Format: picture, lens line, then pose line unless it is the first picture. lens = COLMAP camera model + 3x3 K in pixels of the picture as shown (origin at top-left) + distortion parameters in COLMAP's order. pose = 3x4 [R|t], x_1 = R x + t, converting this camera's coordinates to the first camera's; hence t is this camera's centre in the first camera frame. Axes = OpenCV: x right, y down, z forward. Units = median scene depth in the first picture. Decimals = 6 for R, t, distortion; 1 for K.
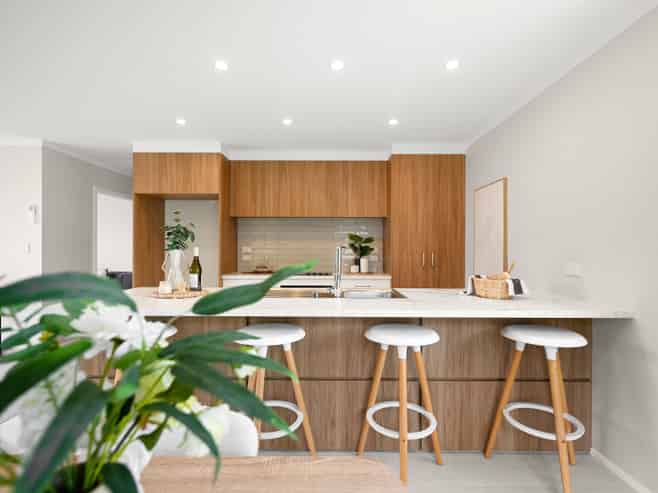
lens RADIAL K [[324.5, 0, 329.0], [0, 324.5, 246.5], [0, 0, 1]] dist [-0.000347, -0.000012]
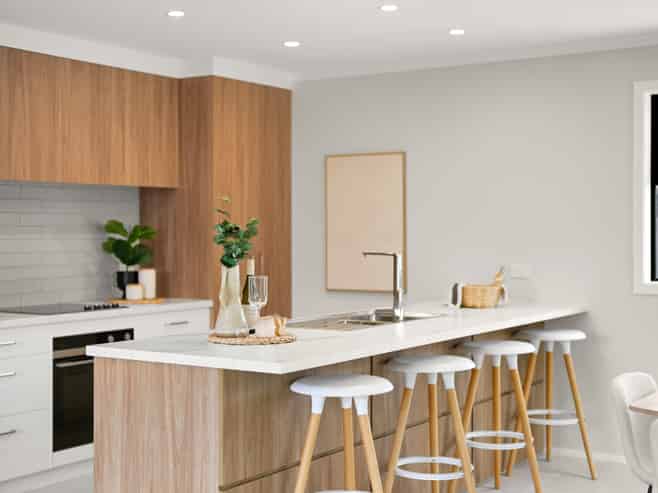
lens RADIAL K [[1005.8, 0, 329.0], [0, 1005.8, 246.5], [0, 0, 1]] dist [0.015031, 0.039948]
pose [[0.544990, -0.016701, 0.838276, -1.095155], [0.000284, 0.999805, 0.019735, -0.032648], [-0.838442, -0.010517, 0.544889, -0.068404]]
